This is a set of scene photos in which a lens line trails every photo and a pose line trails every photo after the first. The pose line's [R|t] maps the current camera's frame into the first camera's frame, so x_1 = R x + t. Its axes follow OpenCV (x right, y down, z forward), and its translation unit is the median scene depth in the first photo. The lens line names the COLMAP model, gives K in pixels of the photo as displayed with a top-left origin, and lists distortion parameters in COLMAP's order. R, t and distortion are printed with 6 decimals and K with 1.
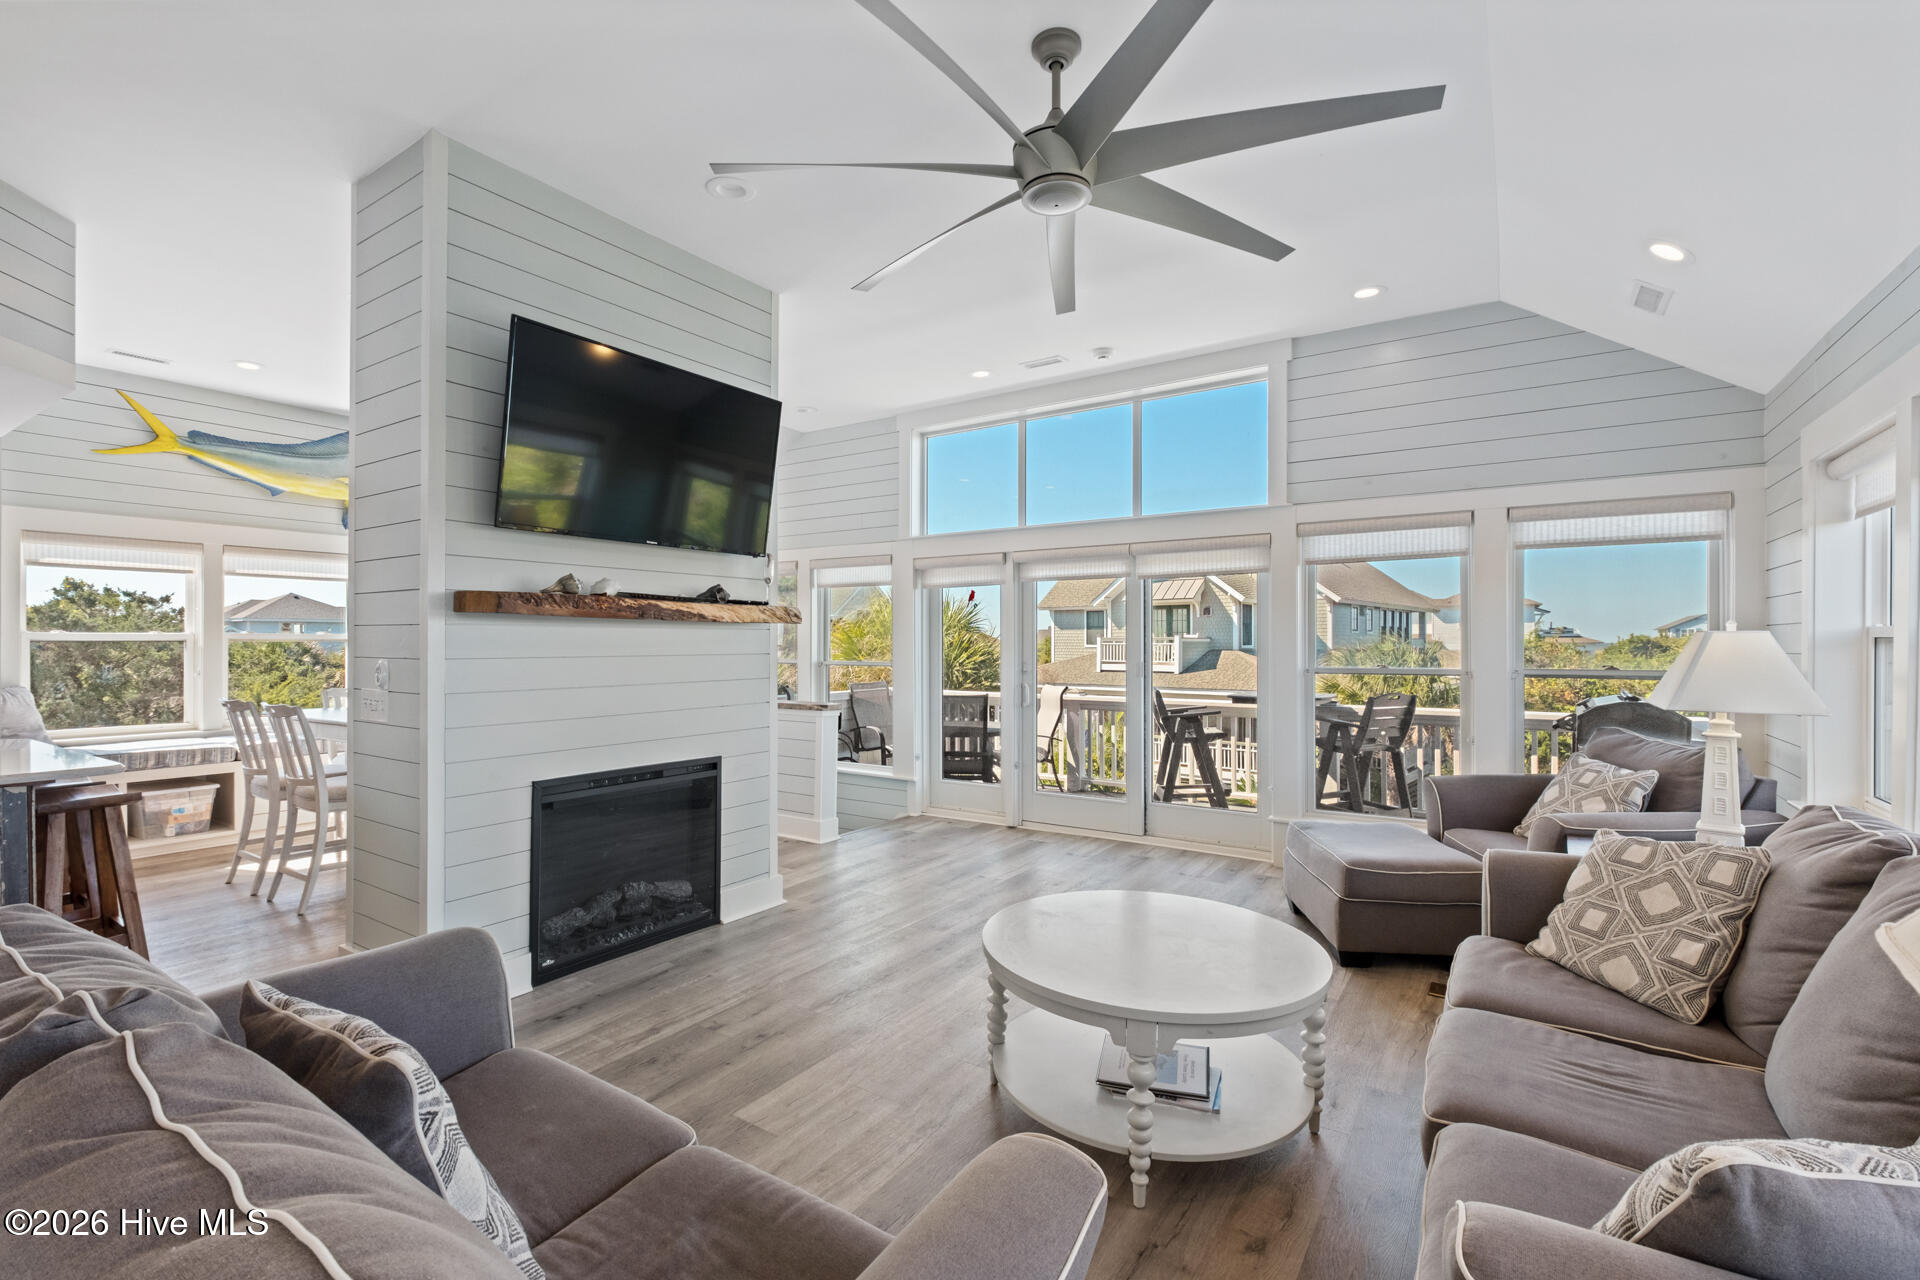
lens RADIAL K [[816.7, 0, 960.0], [0, 816.7, 640.0], [0, 0, 1]] dist [-0.015718, -0.000172]
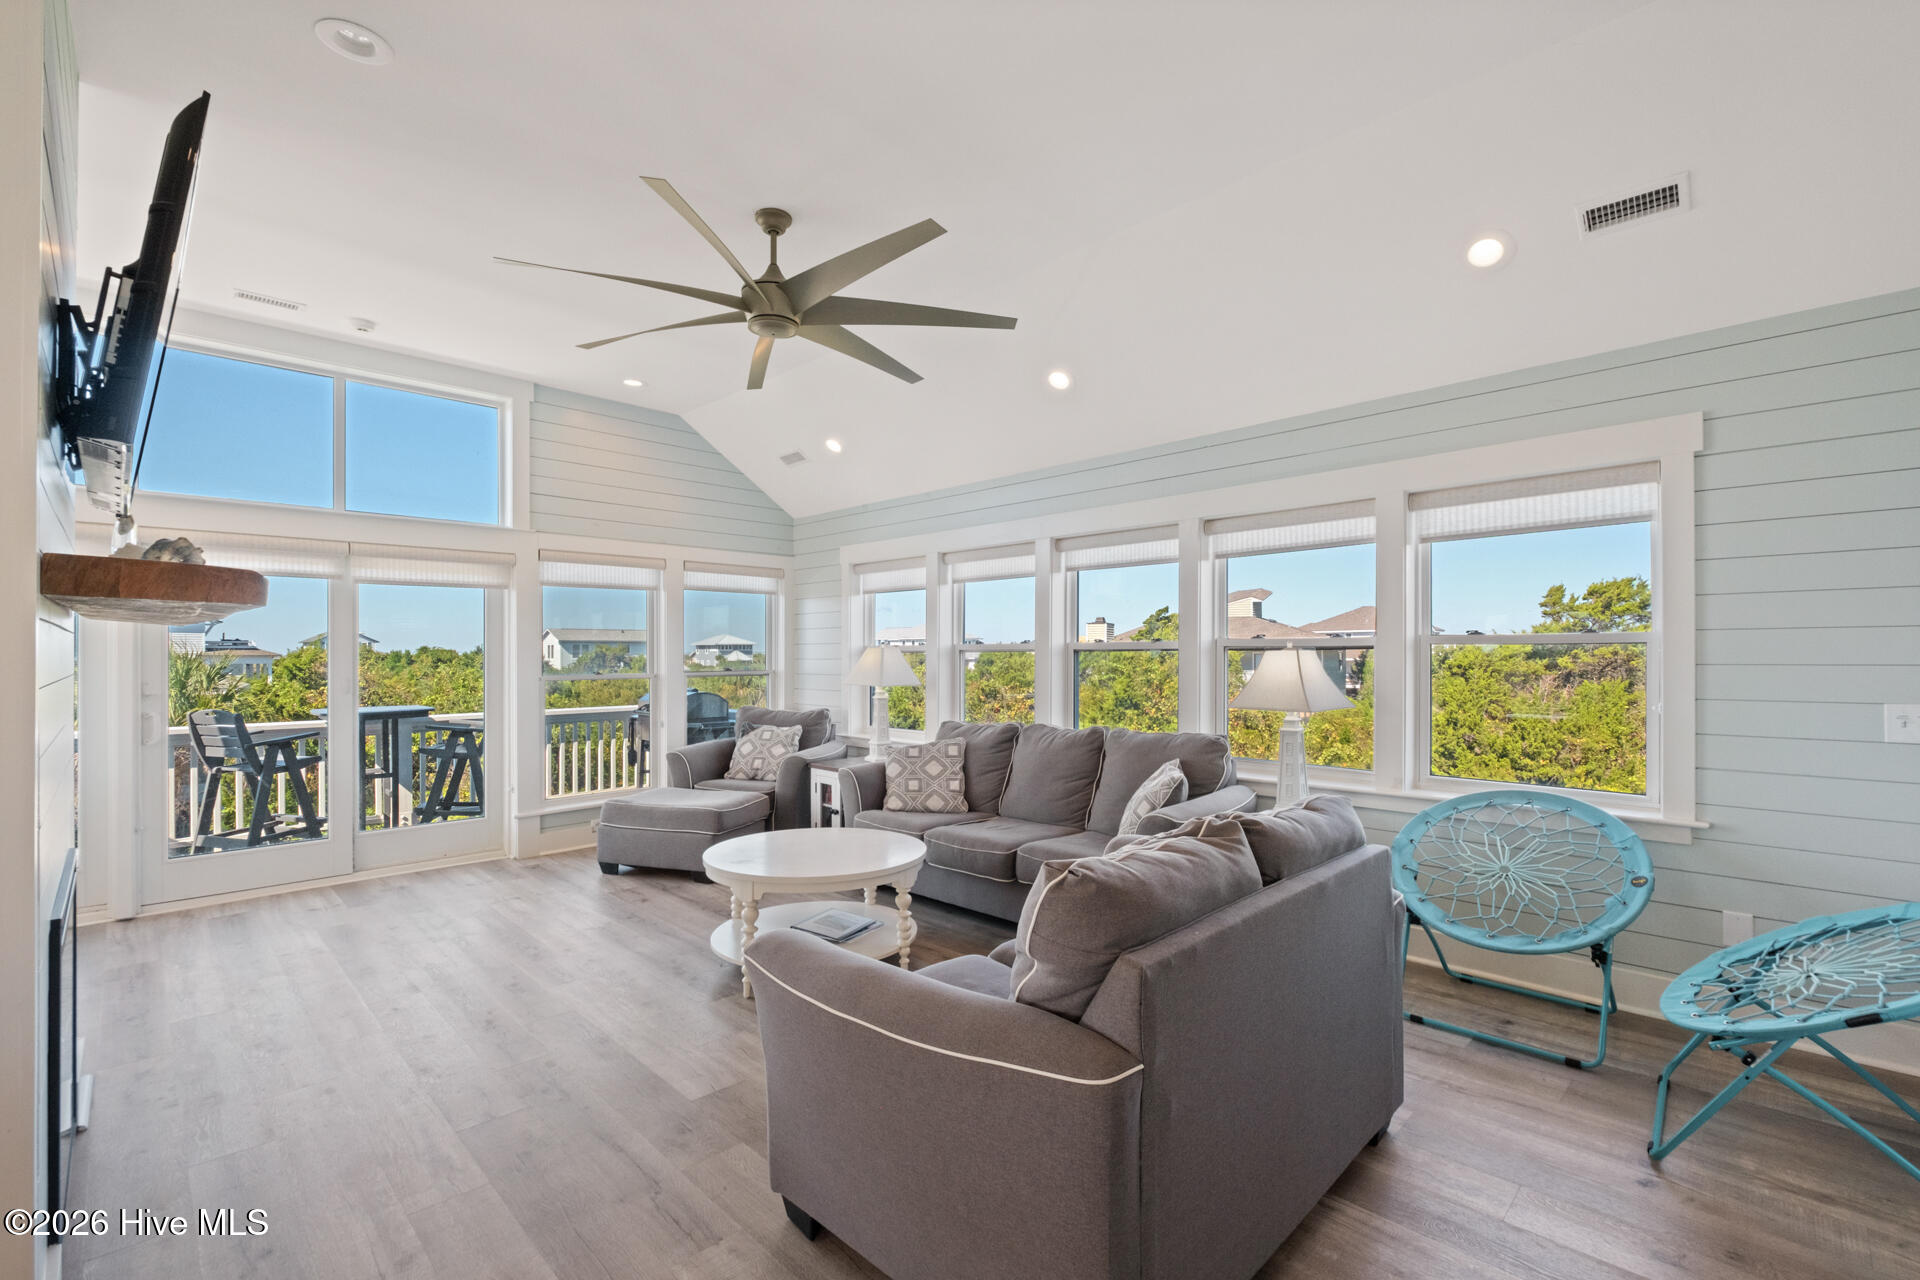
lens RADIAL K [[816.7, 0, 960.0], [0, 816.7, 640.0], [0, 0, 1]] dist [-0.015718, -0.000172]
pose [[0.196673, 0.016516, 0.980330, -0.642718], [-0.001237, 0.999861, -0.016597, 0.001727], [-0.980468, 0.002051, 0.196666, 0.231319]]
